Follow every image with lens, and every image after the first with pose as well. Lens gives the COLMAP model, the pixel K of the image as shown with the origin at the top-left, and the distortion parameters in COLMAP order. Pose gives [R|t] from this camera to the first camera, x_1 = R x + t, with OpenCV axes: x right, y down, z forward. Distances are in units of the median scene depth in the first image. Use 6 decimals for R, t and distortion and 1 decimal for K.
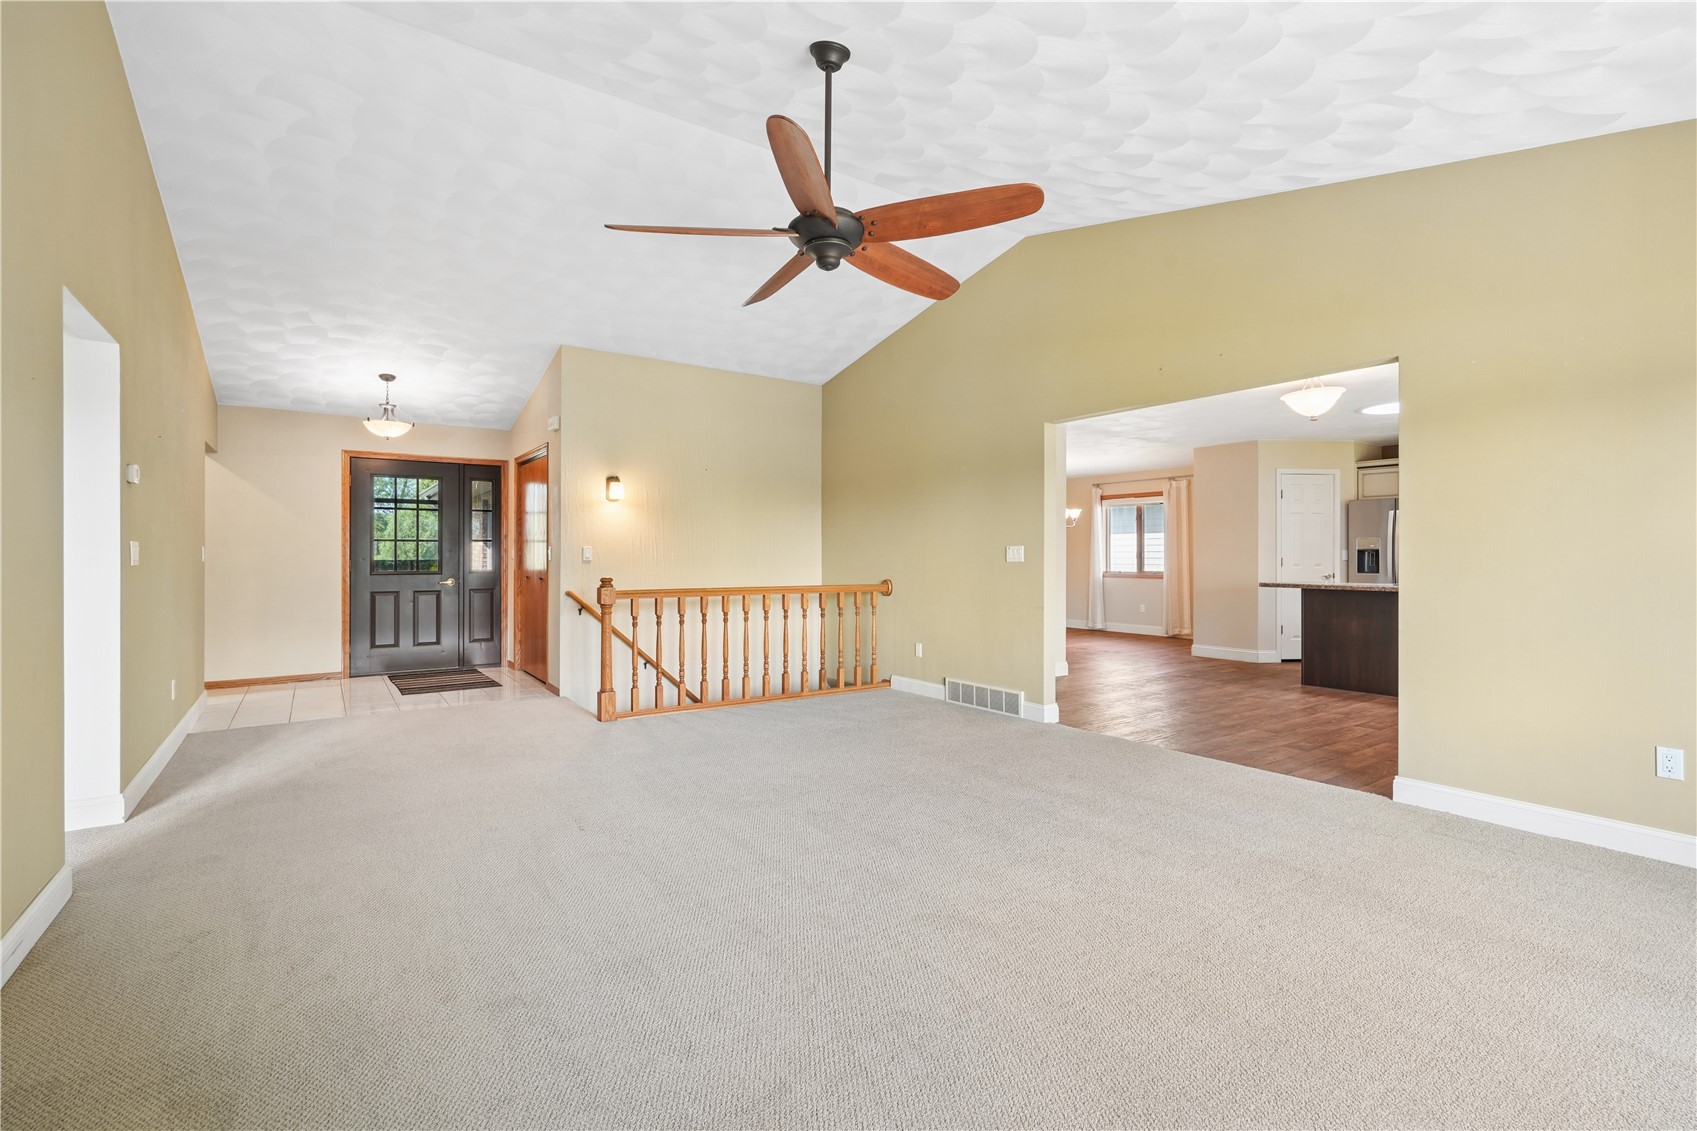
lens RADIAL K [[780.7, 0, 855.0], [0, 780.7, 552.6], [0, 0, 1]] dist [0.001801, 0.000181]
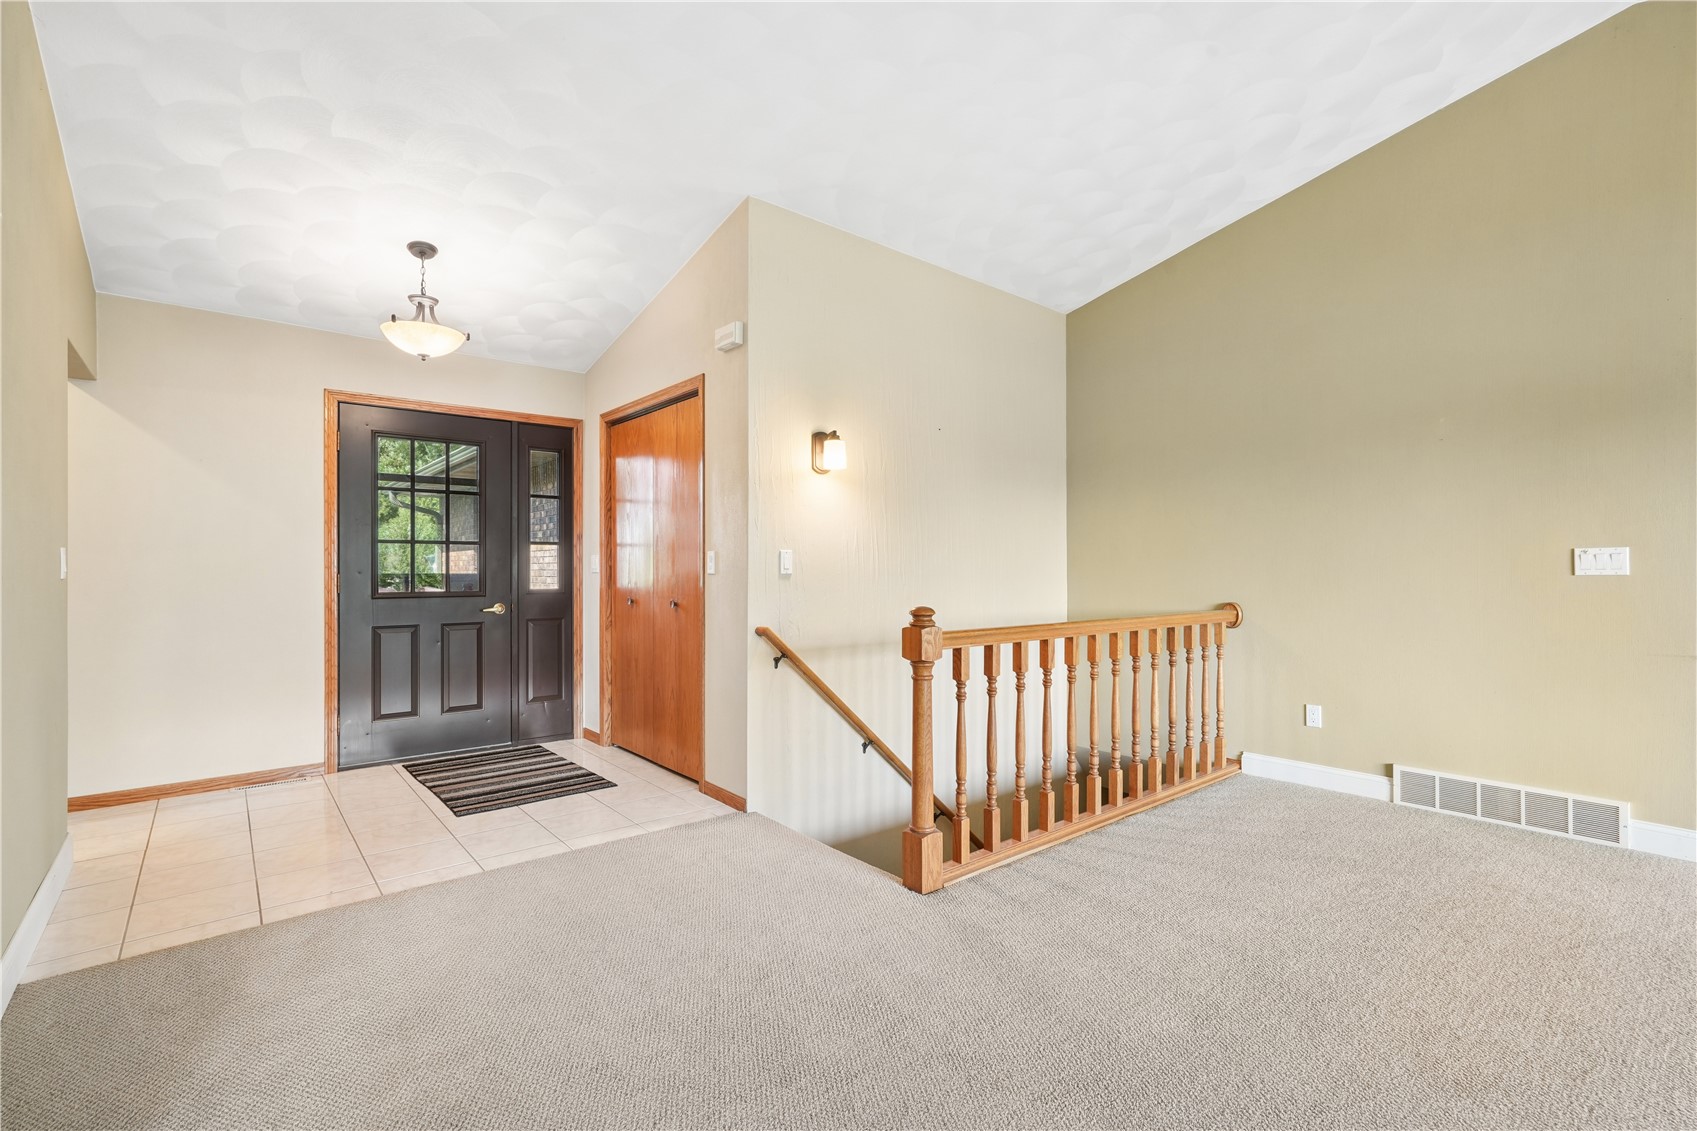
lens RADIAL K [[756.0, 0, 848.5], [0, 756.0, 565.5], [0, 0, 1]] dist [-0.001376, -0.000065]
pose [[0.995555, -0.001395, 0.094176, -0.313507], [0.001329, 0.999999, 0.000769, 0.002956], [-0.094177, -0.000641, 0.995555, 0.390074]]
